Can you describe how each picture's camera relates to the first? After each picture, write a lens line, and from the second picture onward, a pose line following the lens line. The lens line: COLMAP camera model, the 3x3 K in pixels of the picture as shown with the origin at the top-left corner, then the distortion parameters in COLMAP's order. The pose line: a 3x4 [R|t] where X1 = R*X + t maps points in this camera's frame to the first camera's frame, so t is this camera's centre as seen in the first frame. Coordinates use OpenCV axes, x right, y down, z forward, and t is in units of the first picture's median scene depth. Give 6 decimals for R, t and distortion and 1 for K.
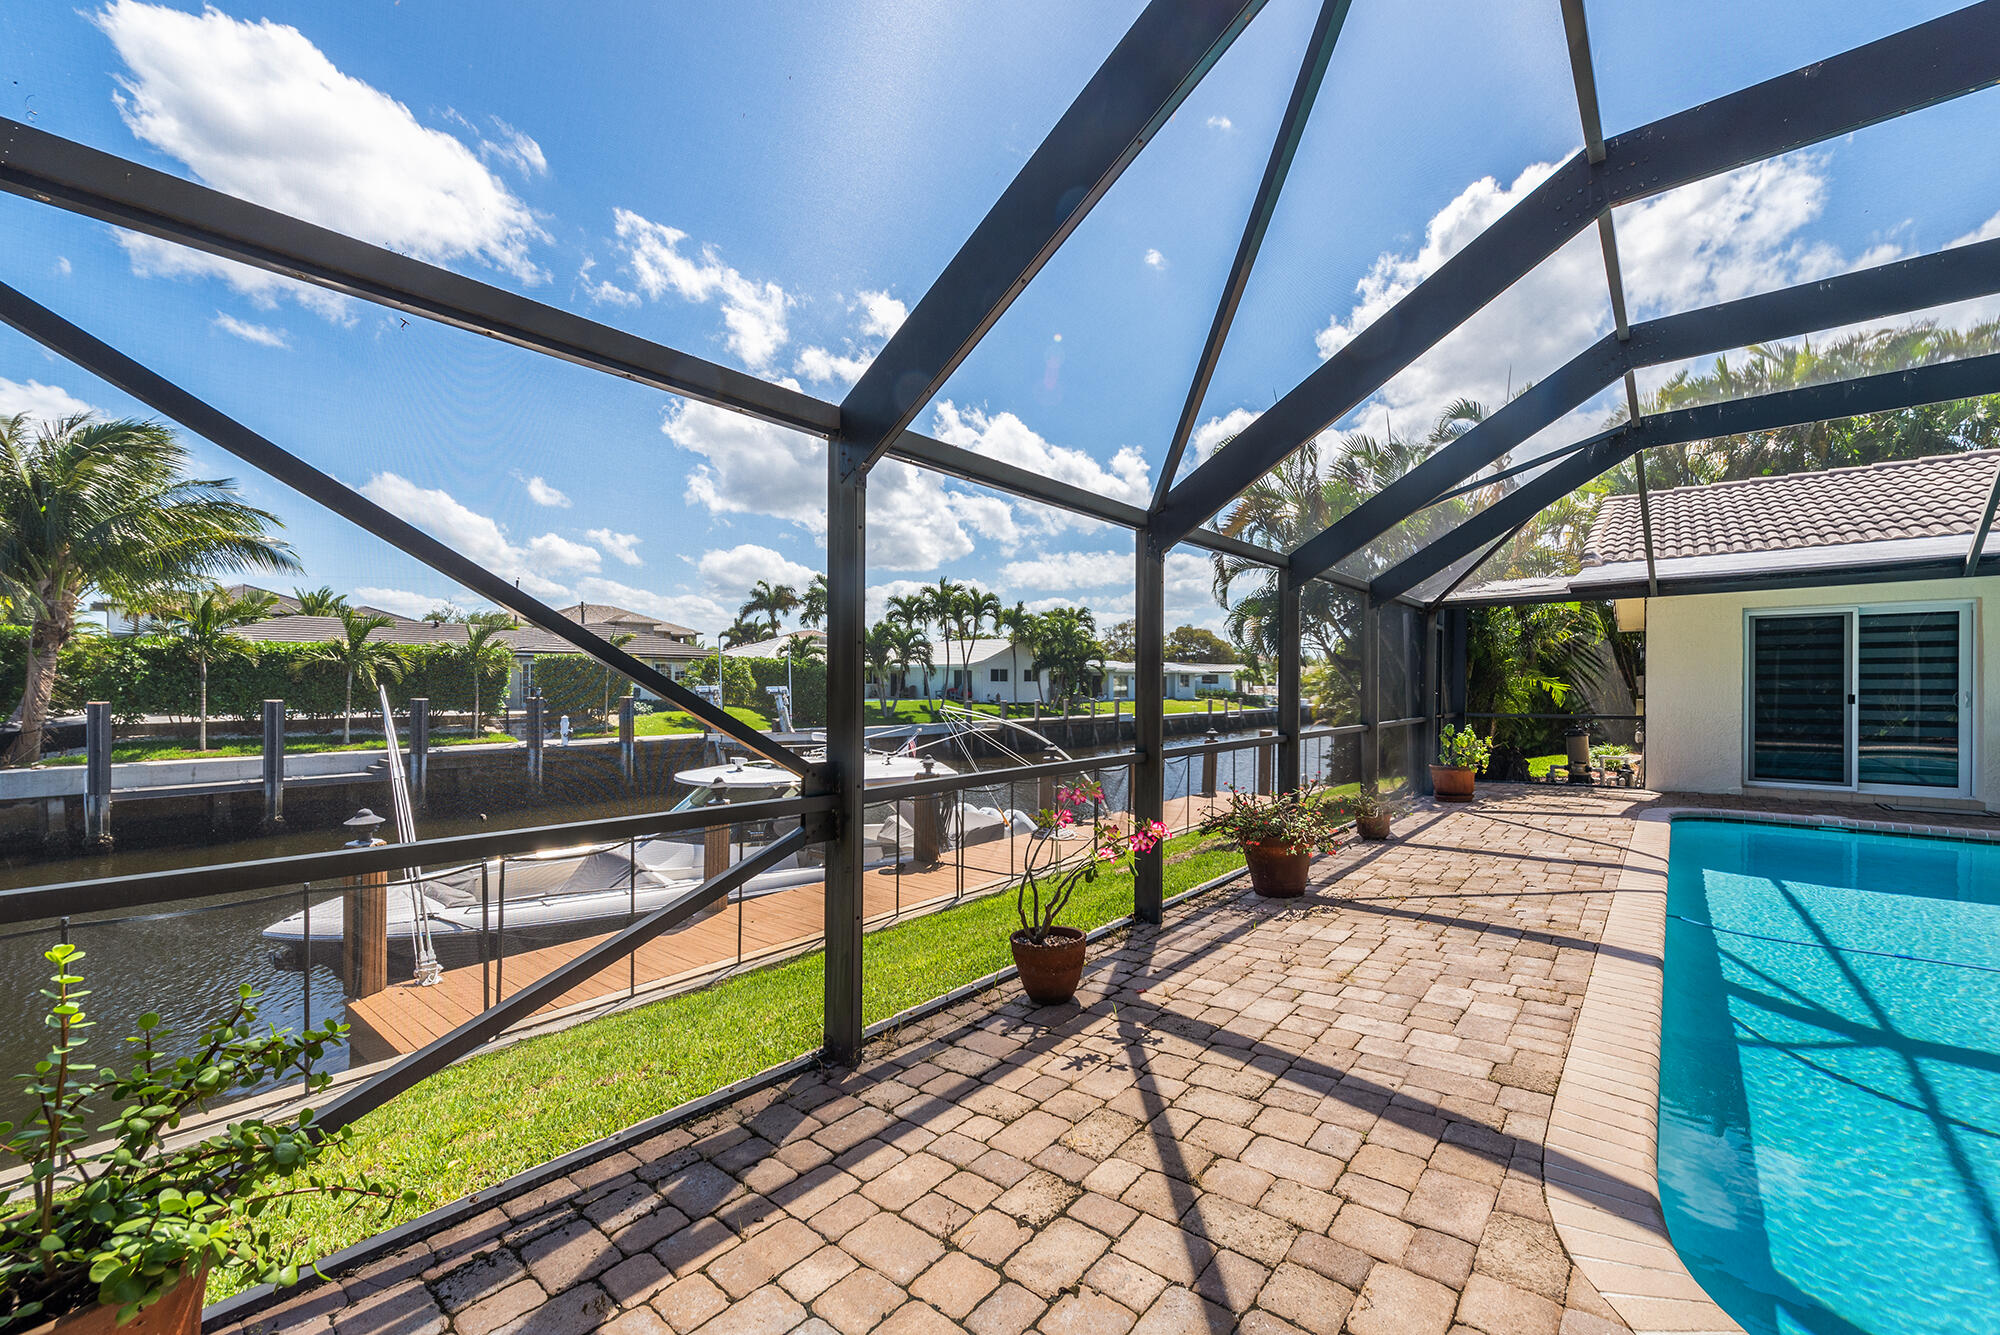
lens RADIAL K [[785.3, 0, 1004.9], [0, 785.3, 679.0], [0, 0, 1]] dist [0.012719, -0.003386]
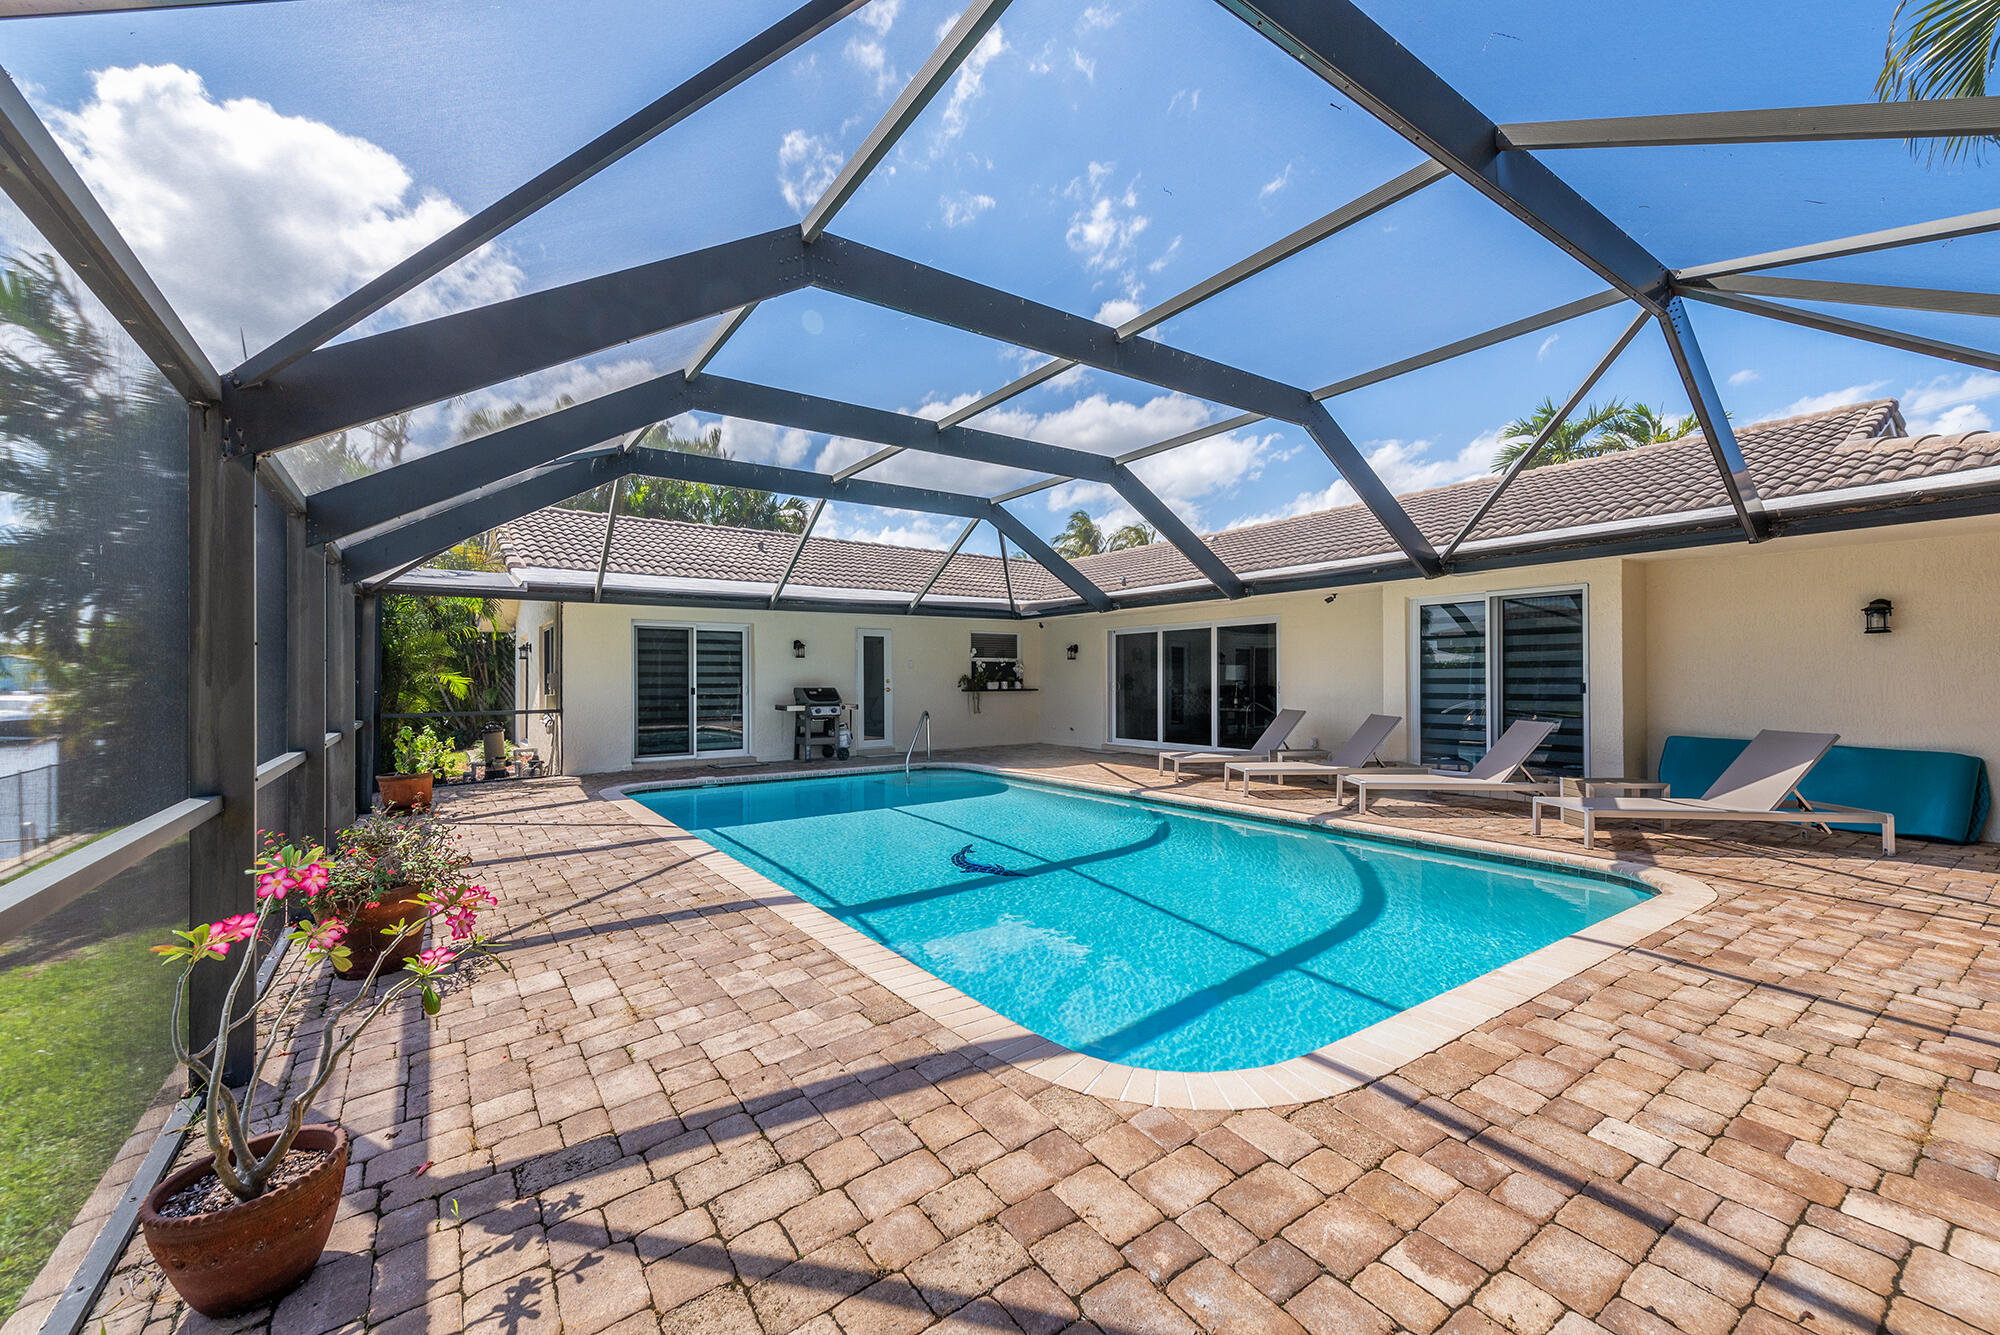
lens RADIAL K [[785.3, 0, 1000.0], [0, 785.3, 673.9], [0, 0, 1]] dist [0.012719, -0.003386]
pose [[0.253974, 0.006191, 0.967191, -0.295354], [-0.000917, 0.999981, -0.006160, 0.009226], [-0.967210, 0.000678, 0.253975, 0.373312]]
